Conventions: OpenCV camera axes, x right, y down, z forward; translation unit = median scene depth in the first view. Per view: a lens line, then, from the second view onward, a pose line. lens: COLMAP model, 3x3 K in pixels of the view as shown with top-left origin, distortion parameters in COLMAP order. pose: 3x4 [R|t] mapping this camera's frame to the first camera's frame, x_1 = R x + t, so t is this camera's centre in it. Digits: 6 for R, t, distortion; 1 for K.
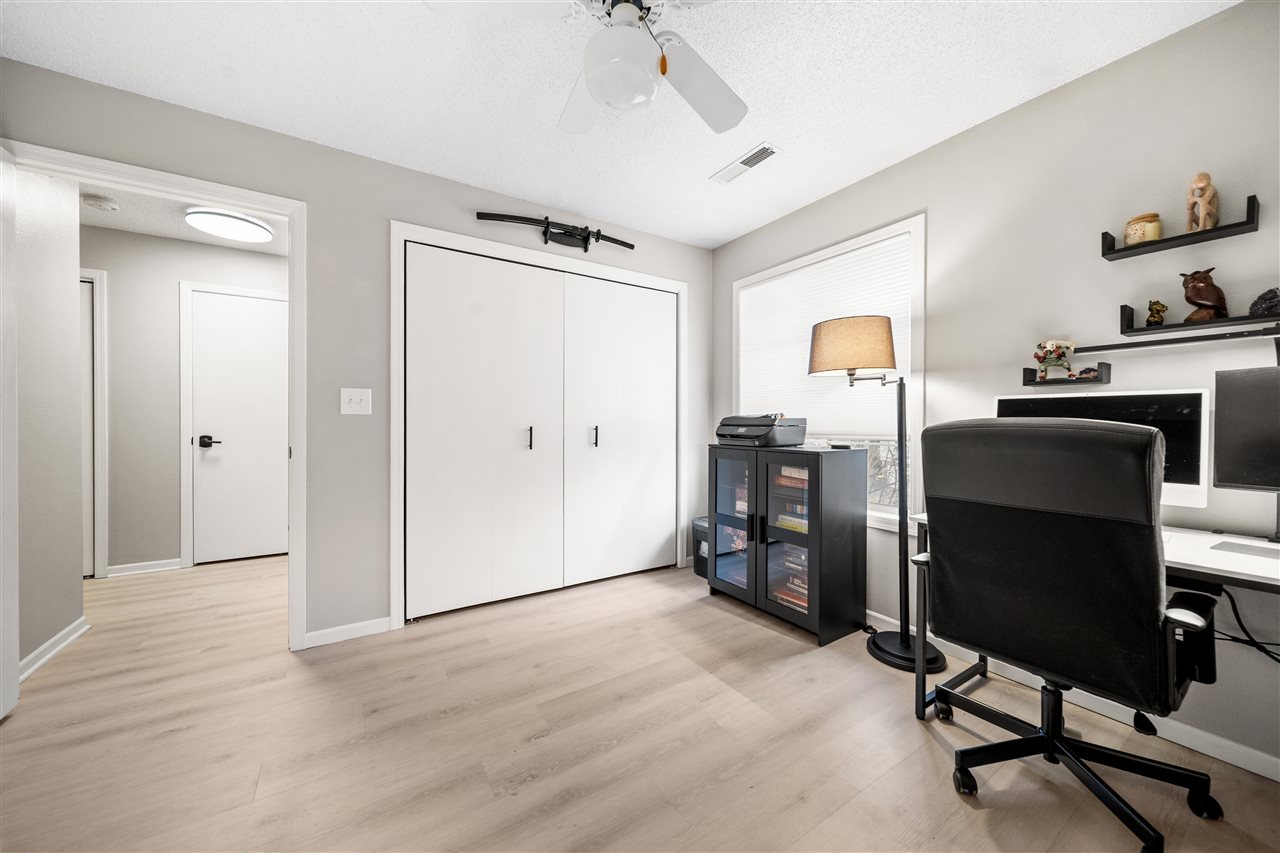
lens RADIAL K [[455.4, 0, 628.6], [0, 455.4, 416.4], [0, 0, 1]] dist [-0.000222, 0.000000]
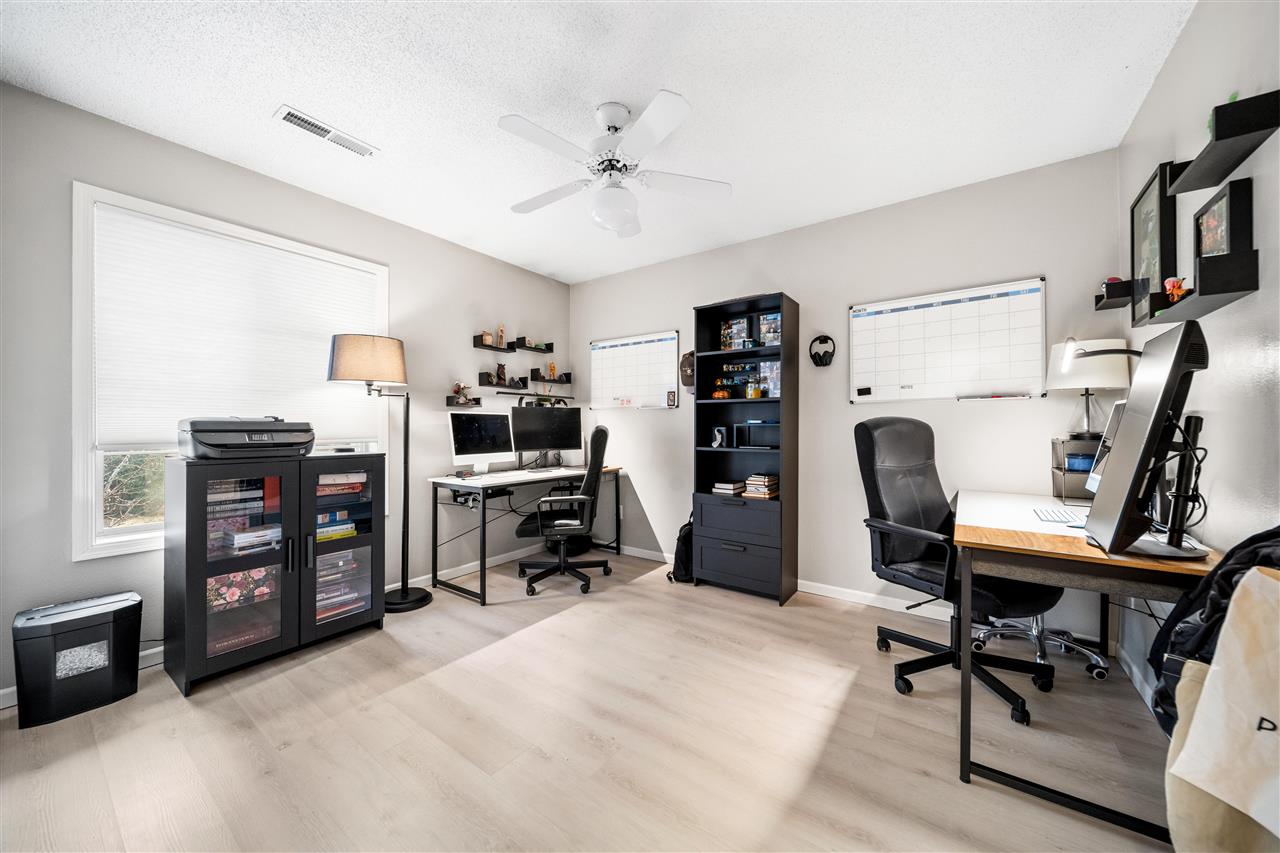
lens RADIAL K [[455.4, 0, 628.6], [0, 455.4, 416.4], [0, 0, 1]] dist [-0.000222, 0.000000]
pose [[-0.366961, 0.021273, 0.929993, -0.798156], [-0.008460, 0.999621, -0.026204, 0.011154], [-0.930198, -0.017483, -0.366641, 0.813157]]
